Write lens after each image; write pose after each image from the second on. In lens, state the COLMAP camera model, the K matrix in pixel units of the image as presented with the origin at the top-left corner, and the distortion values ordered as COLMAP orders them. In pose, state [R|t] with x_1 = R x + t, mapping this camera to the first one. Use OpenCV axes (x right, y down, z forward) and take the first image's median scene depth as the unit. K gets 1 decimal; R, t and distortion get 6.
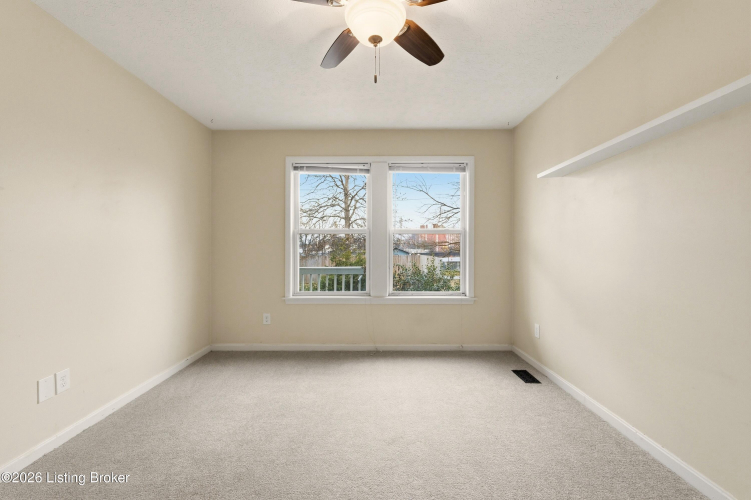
lens RADIAL K [[319.4, 0, 374.1], [0, 319.4, 251.7], [0, 0, 1]] dist [0.004057, 0.000255]
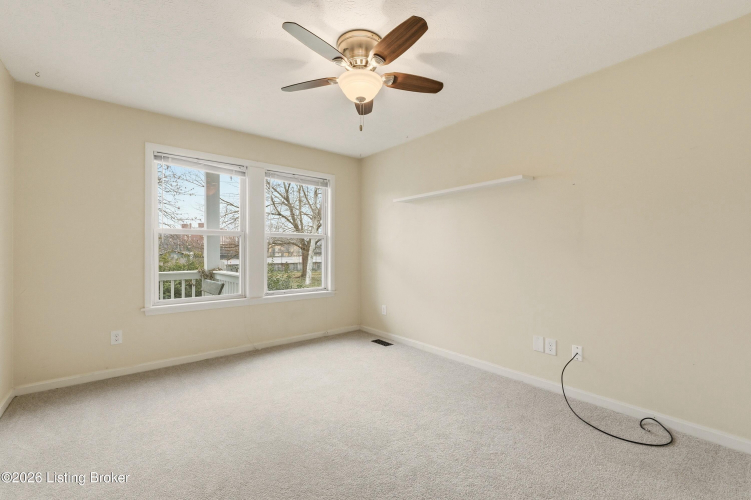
lens RADIAL K [[321.9, 0, 374.8], [0, 321.9, 253.6], [0, 0, 1]] dist [0.000645, -0.000019]
pose [[0.772959, -0.004424, 0.634440, -0.347972], [0.005571, 0.999984, 0.000185, 0.001781], [-0.634431, 0.003391, 0.772972, -0.047466]]
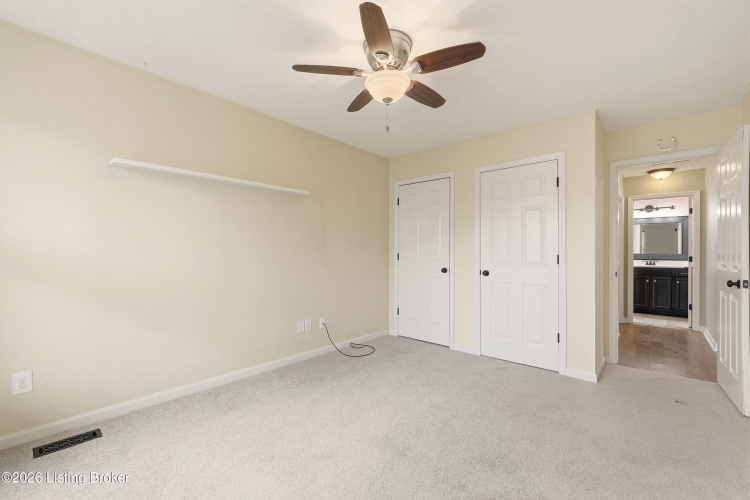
lens RADIAL K [[319.0, 0, 373.6], [0, 319.0, 251.7], [0, 0, 1]] dist [0.004057, 0.000255]
pose [[-0.752236, -0.002979, 0.658888, -0.355515], [-0.000979, 0.999994, 0.003403, -0.009418], [-0.658894, 0.001915, -0.752234, 0.866639]]
